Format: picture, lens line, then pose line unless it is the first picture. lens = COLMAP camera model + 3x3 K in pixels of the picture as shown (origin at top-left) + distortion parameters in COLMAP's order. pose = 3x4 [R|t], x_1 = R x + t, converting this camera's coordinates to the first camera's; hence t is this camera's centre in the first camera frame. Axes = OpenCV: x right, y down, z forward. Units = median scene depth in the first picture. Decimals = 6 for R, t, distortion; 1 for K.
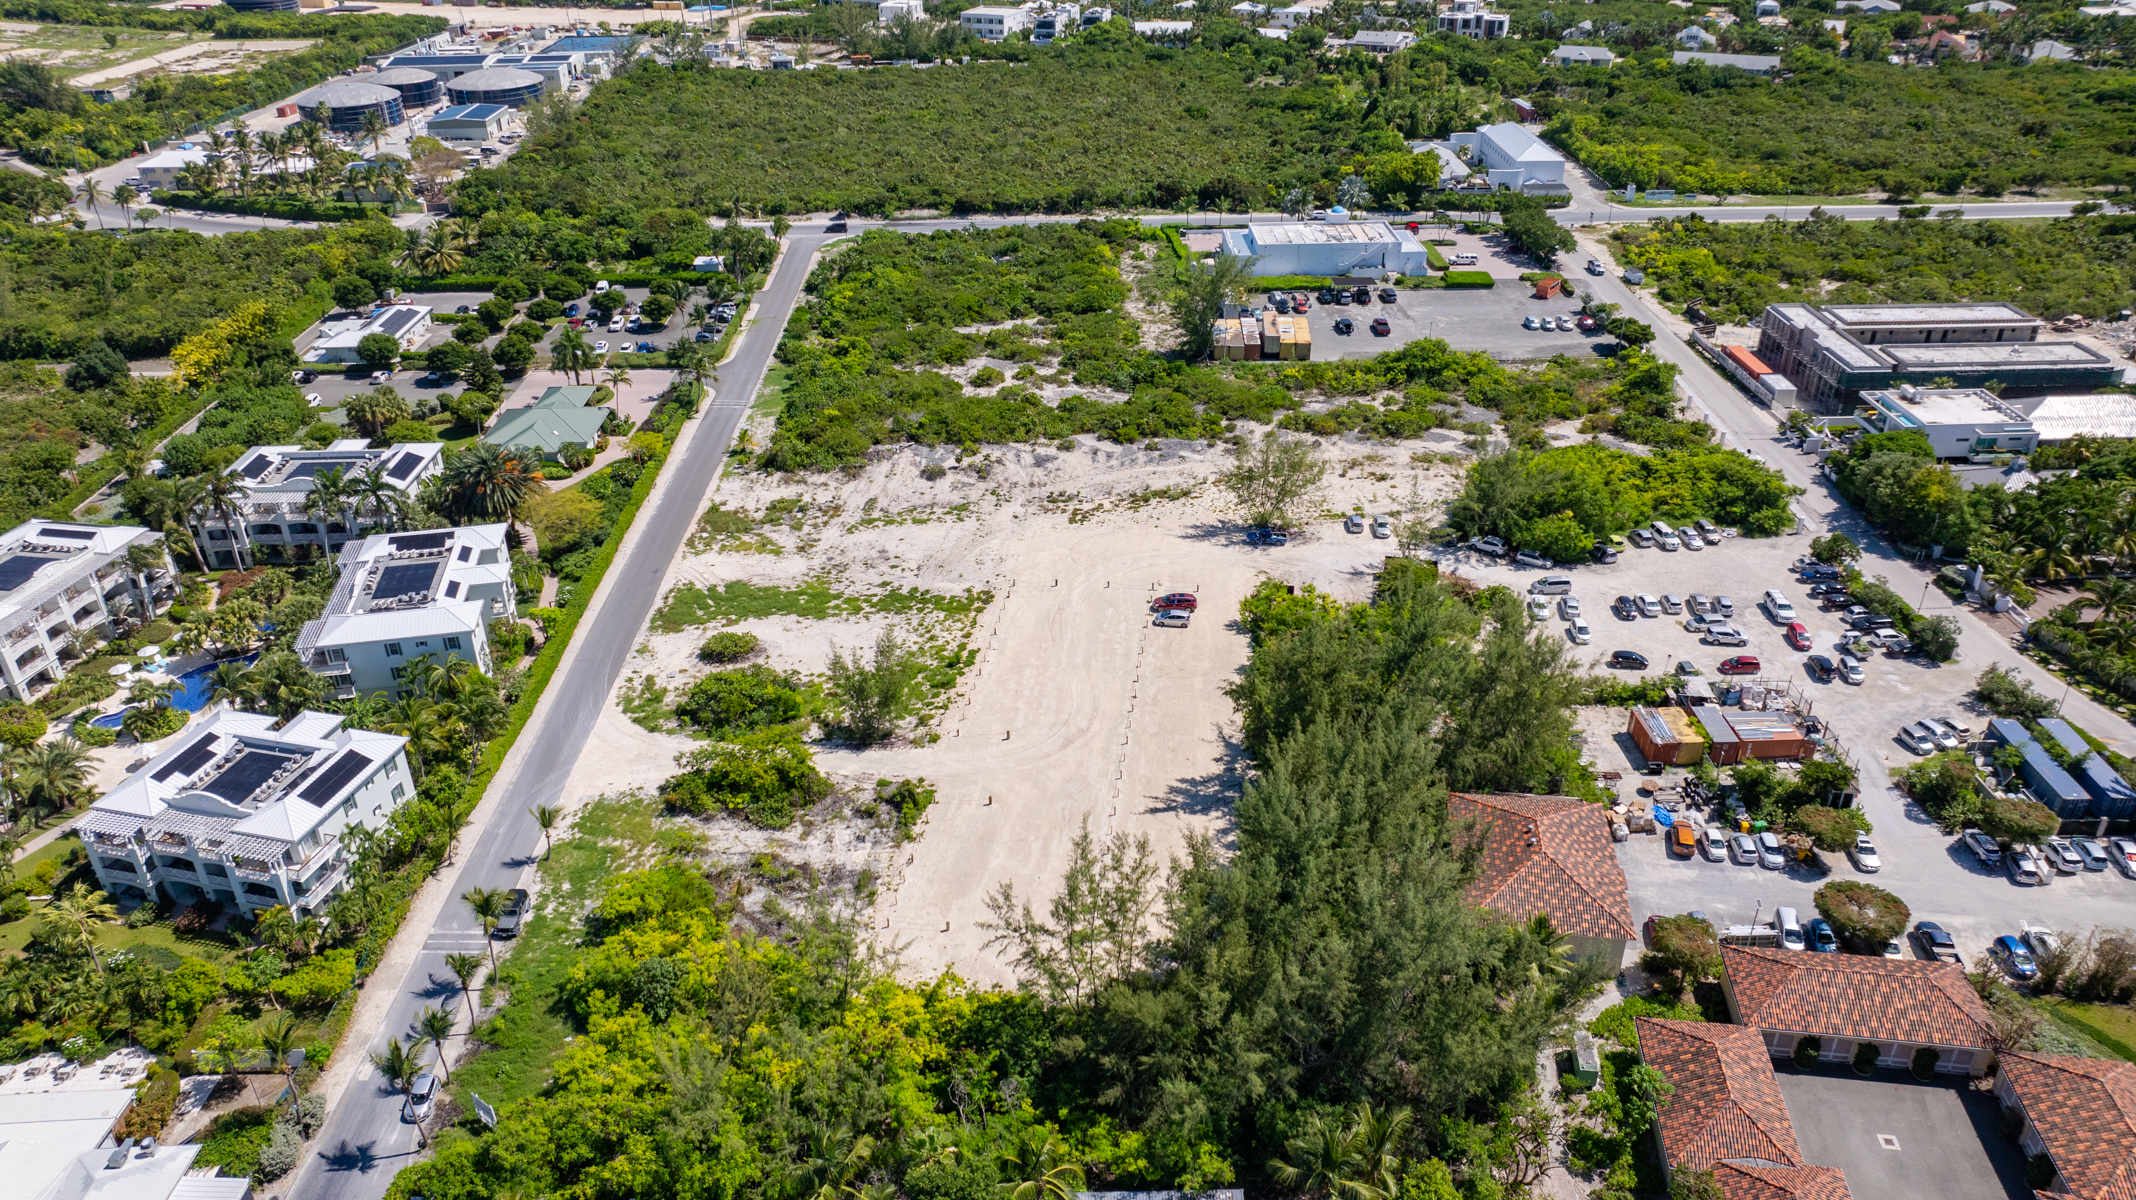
lens RADIAL K [[1489.5, 0, 1078.9], [0, 1489.5, 602.3], [0, 0, 1]] dist [-0.014795, -0.007517]
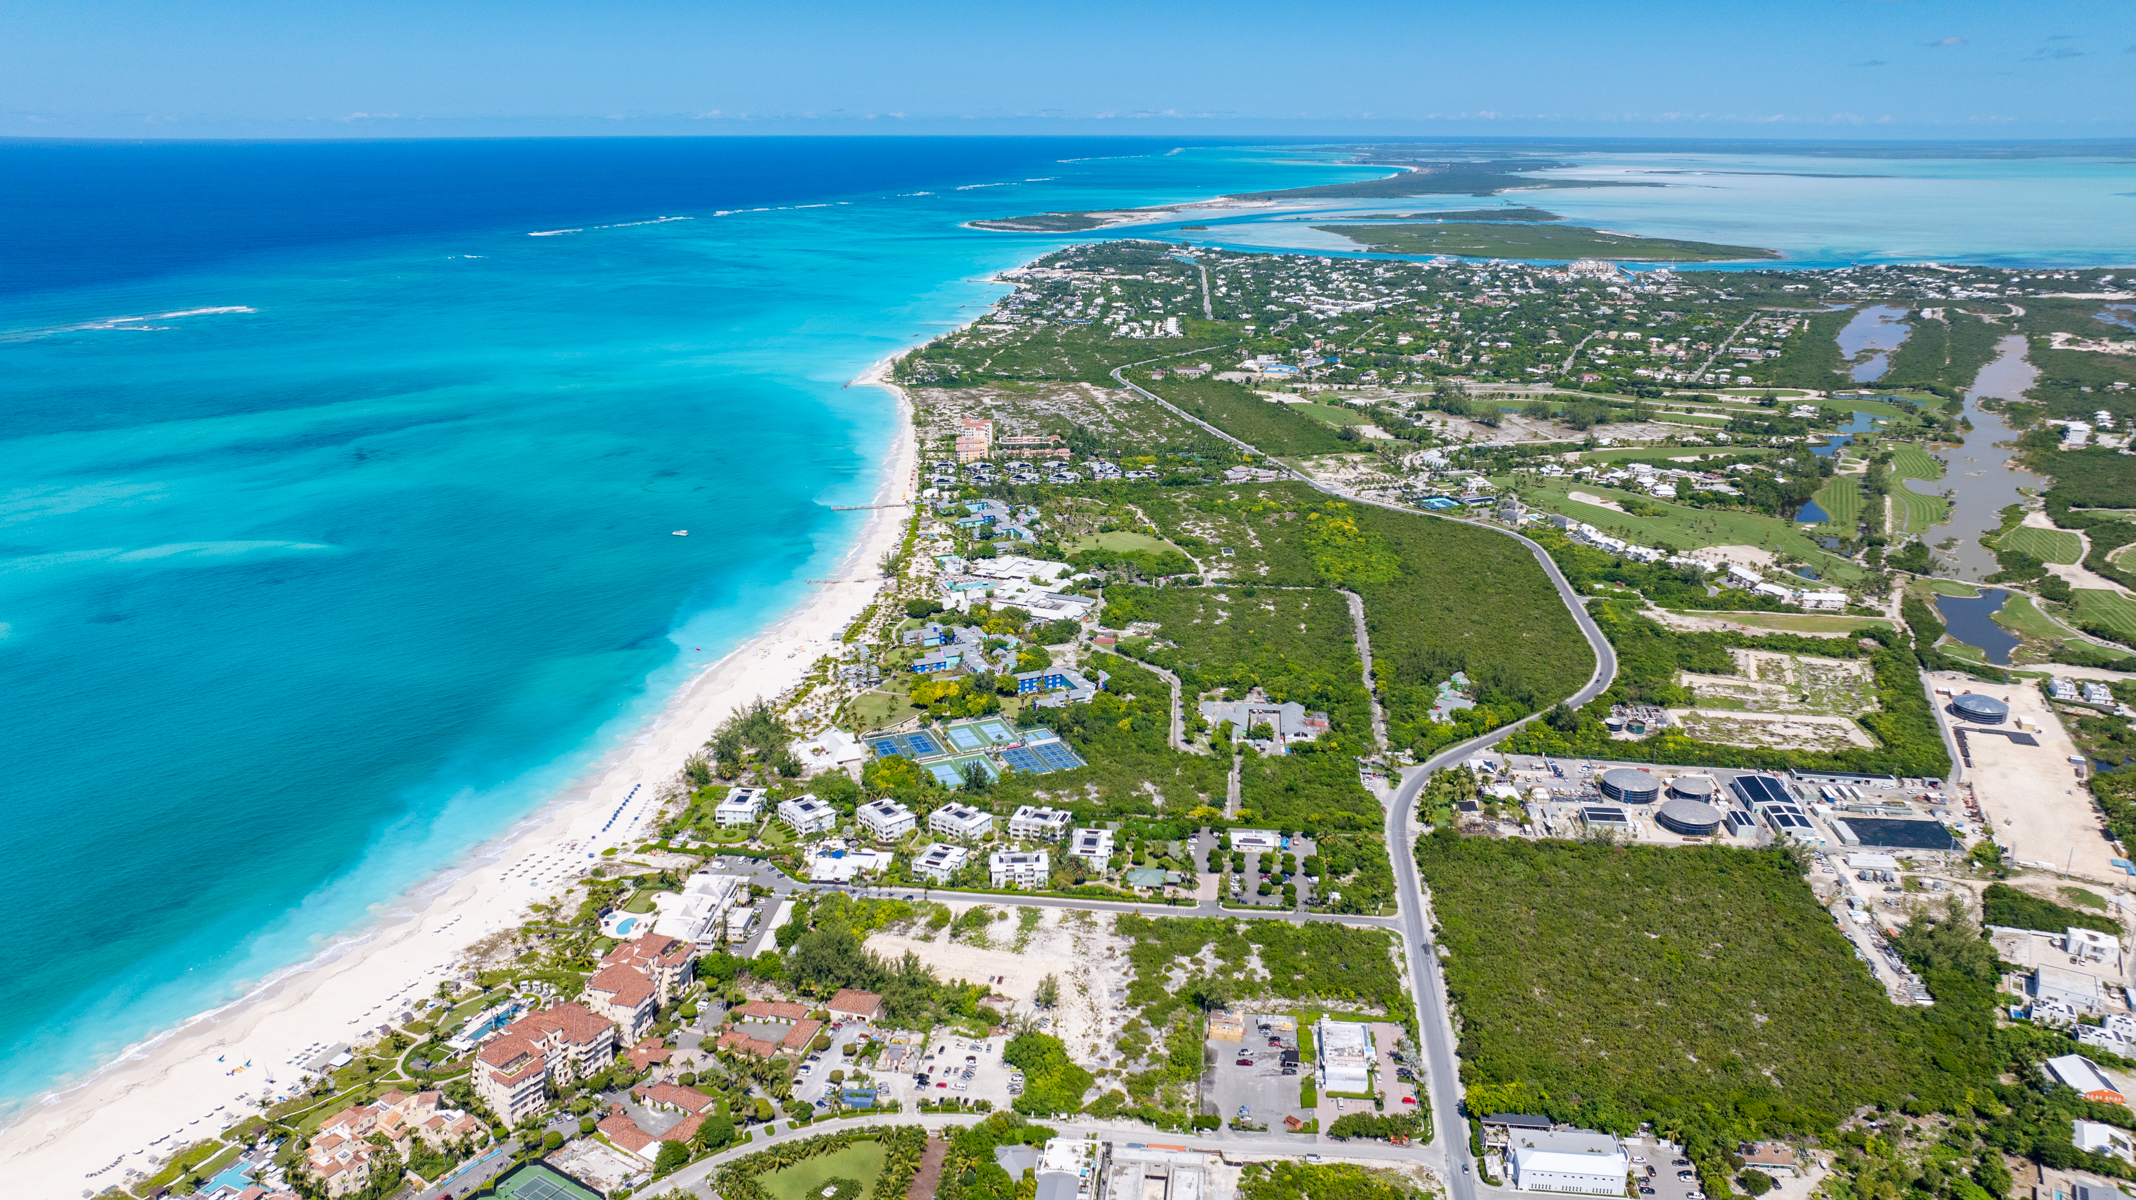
lens RADIAL K [[1500.4, 0, 1077.9], [0, 1500.4, 591.1], [0, 0, 1]] dist [-0.012603, -0.004799]
pose [[-0.135934, 0.306397, -0.942148, 2.707365], [-0.486117, 0.807999, 0.332908, -1.756401], [0.863257, 0.503248, 0.039110, 0.514663]]
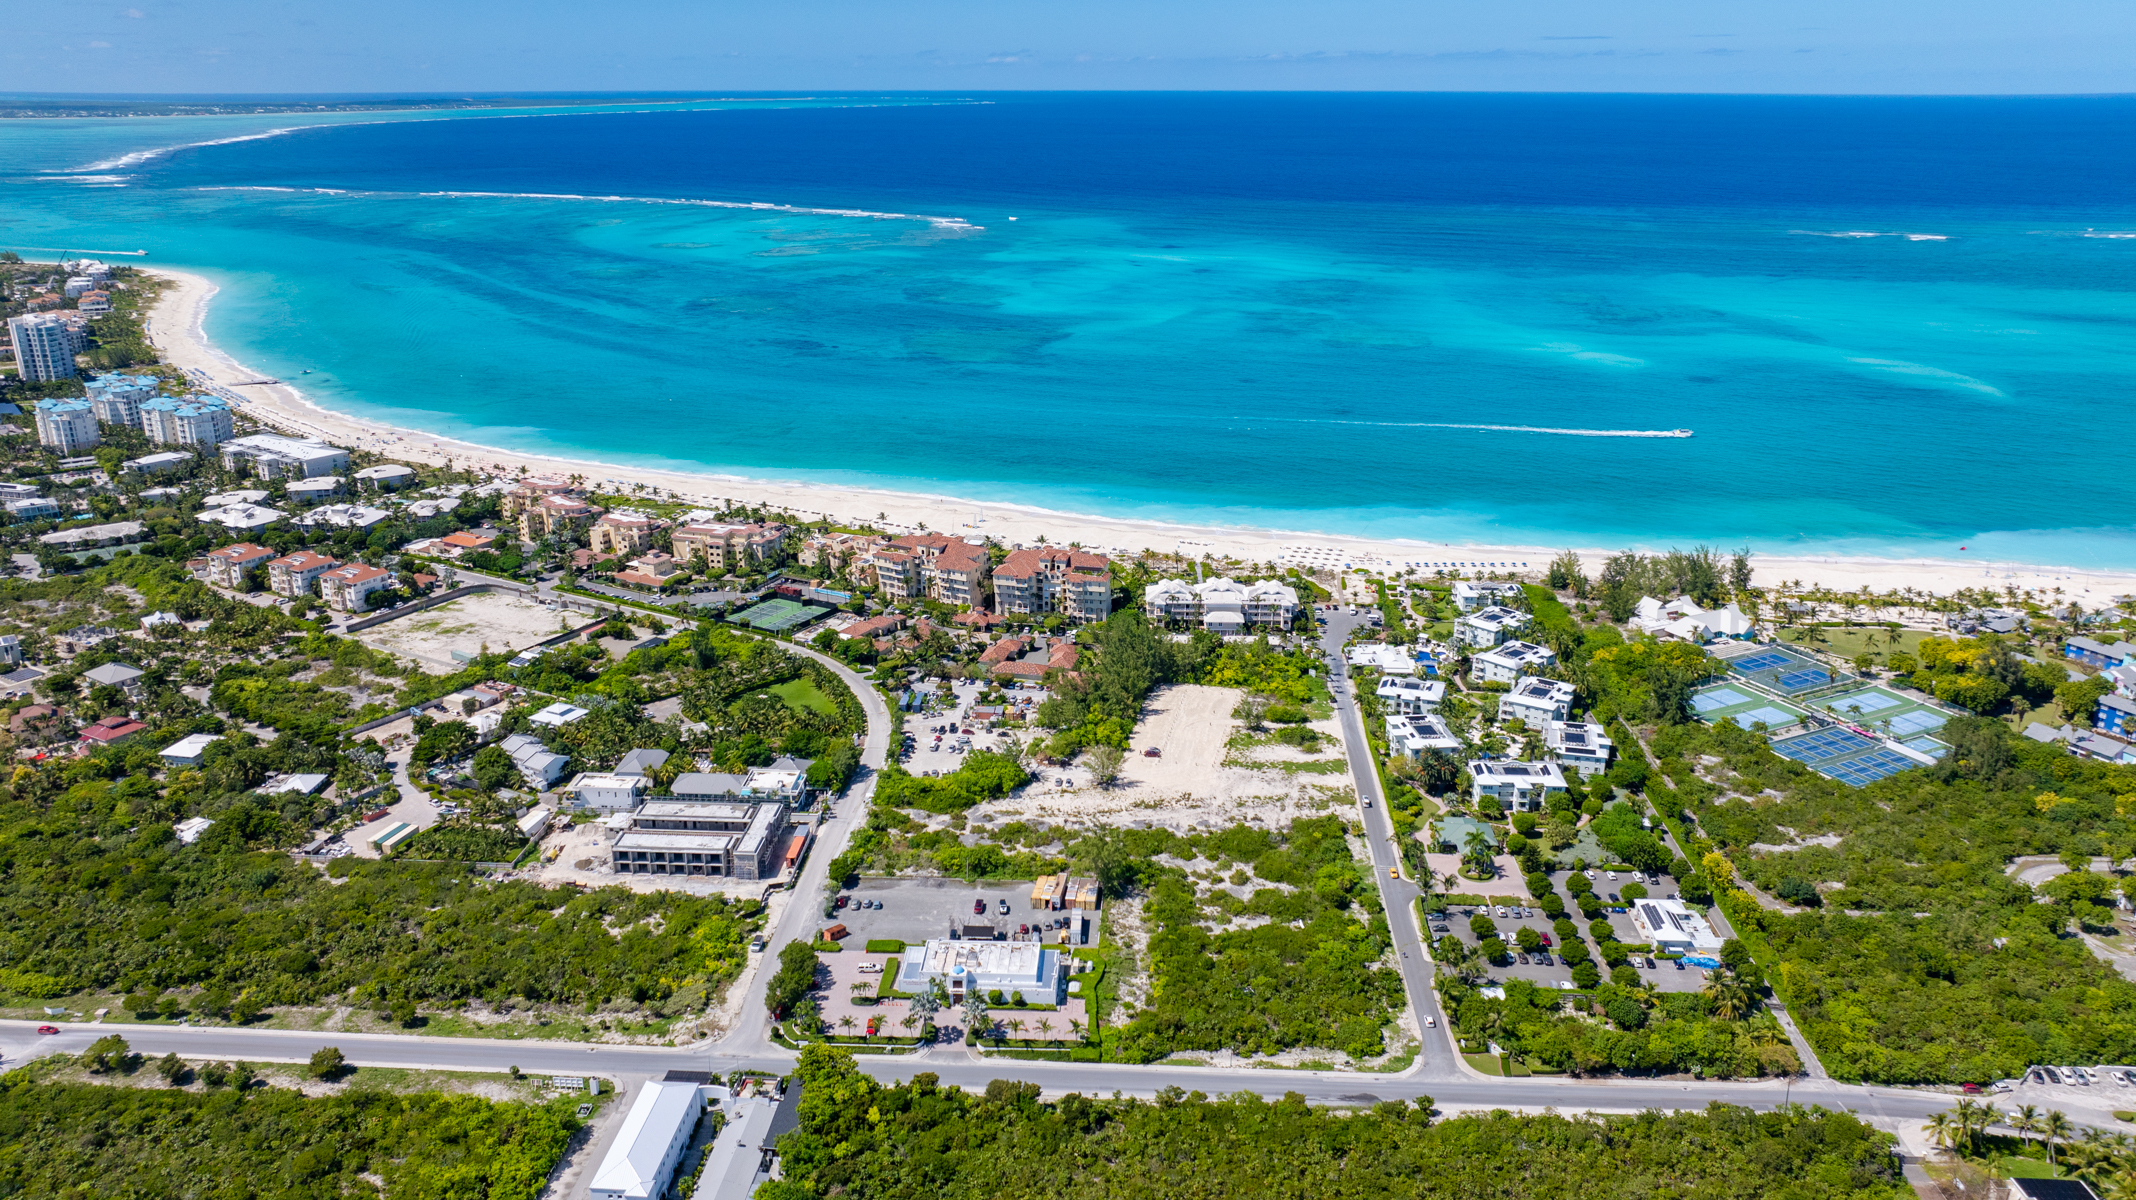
lens RADIAL K [[1564.3, 0, 1080.8], [0, 1564.3, 602.0], [0, 0, 1]] dist [0.009059, -0.055990]
pose [[-0.997044, -0.013901, 0.075562, -0.015670], [0.046833, 0.669685, 0.741167, -2.070822], [-0.060906, 0.742515, -0.667054, 2.432870]]
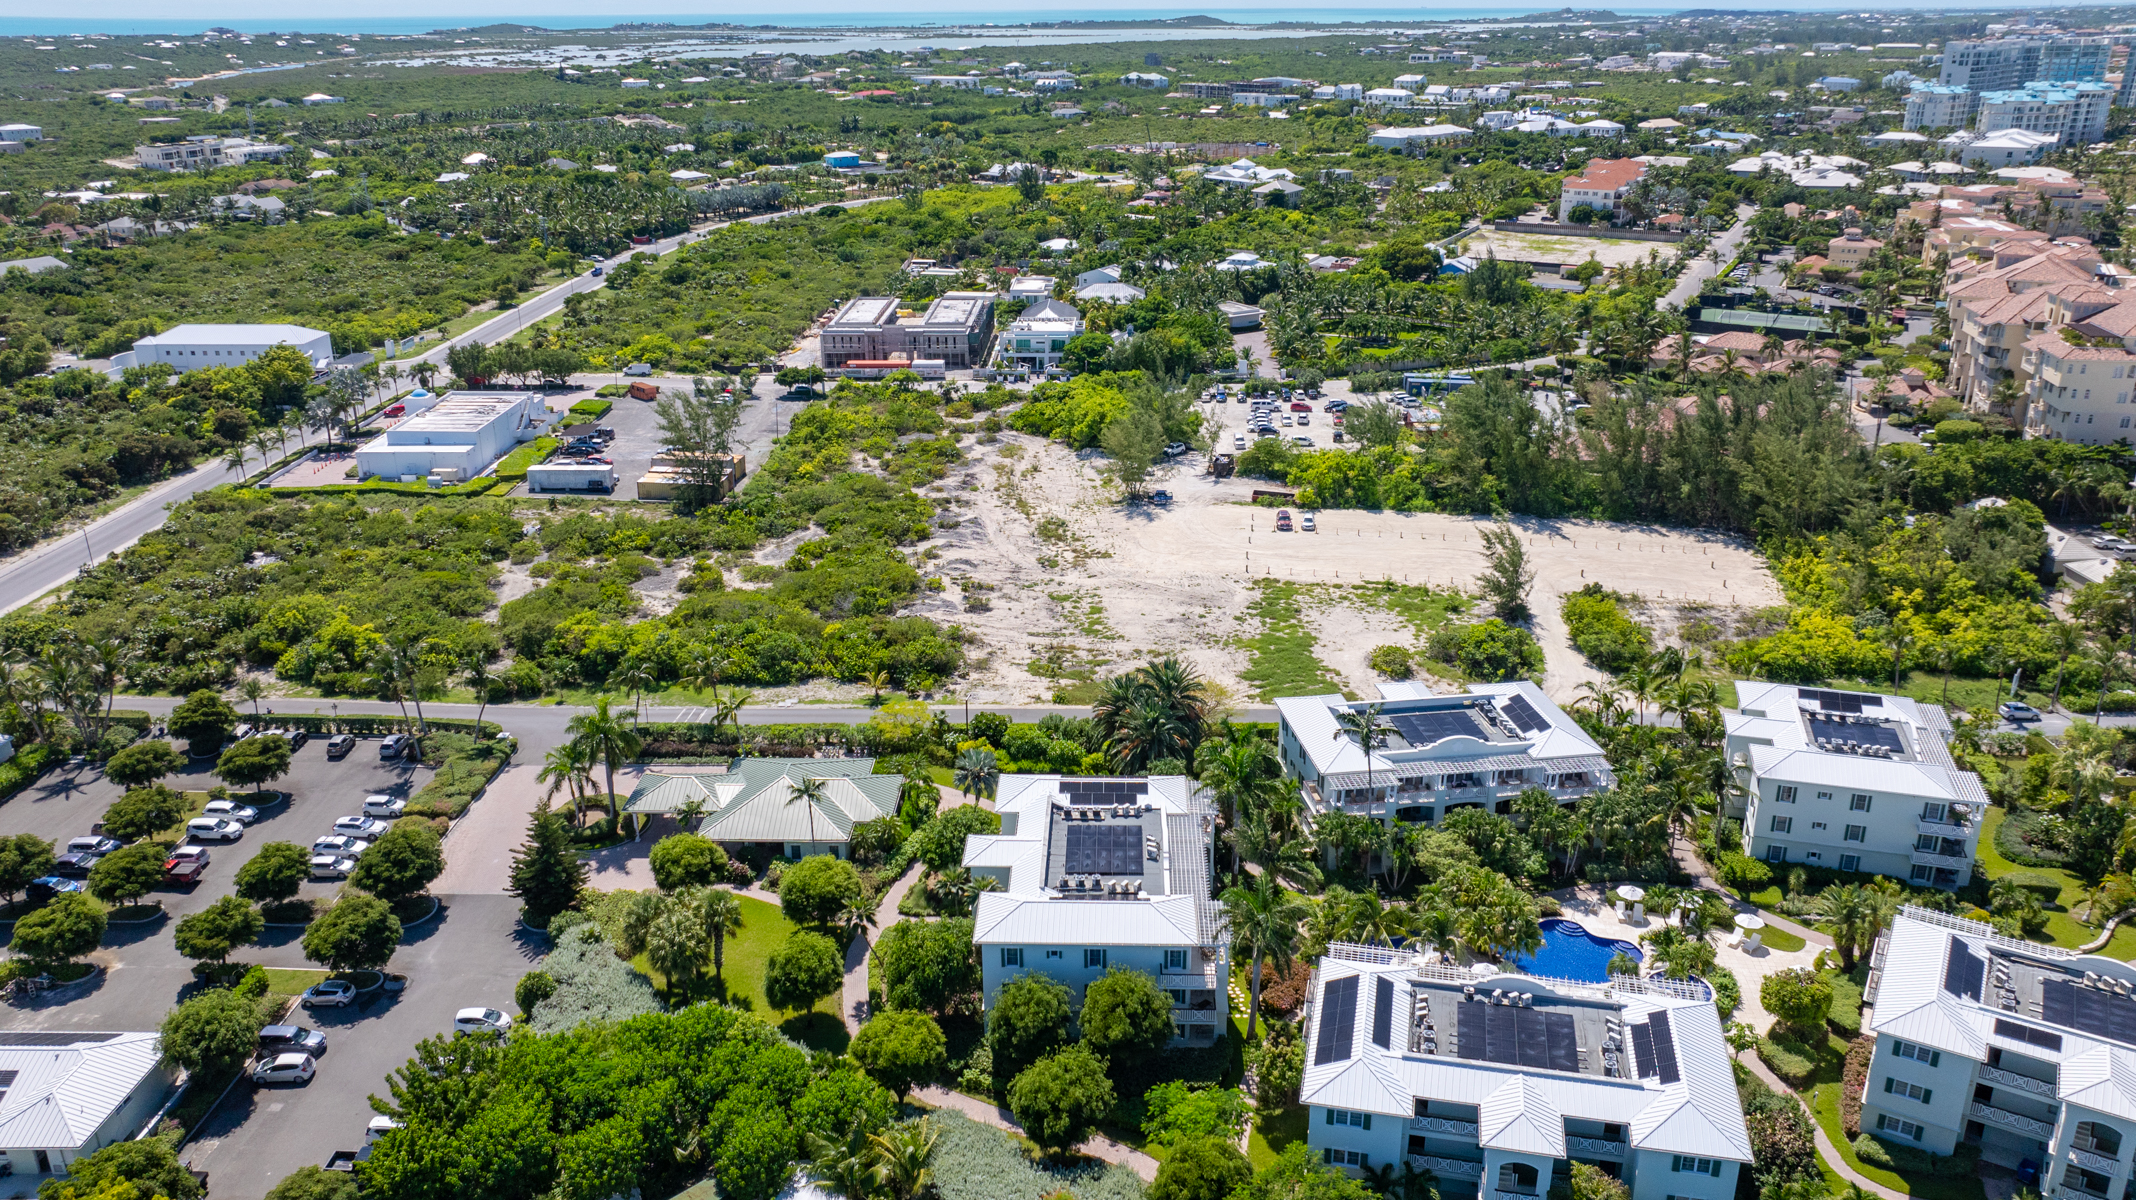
lens RADIAL K [[1581.6, 0, 1078.6], [0, 1581.6, 600.1], [0, 0, 1]] dist [-0.015555, -0.000065]
pose [[0.046964, -0.343582, 0.937948, -1.064189], [0.495360, 0.823401, 0.276819, -0.349269], [-0.867417, 0.451622, 0.208867, 0.815806]]
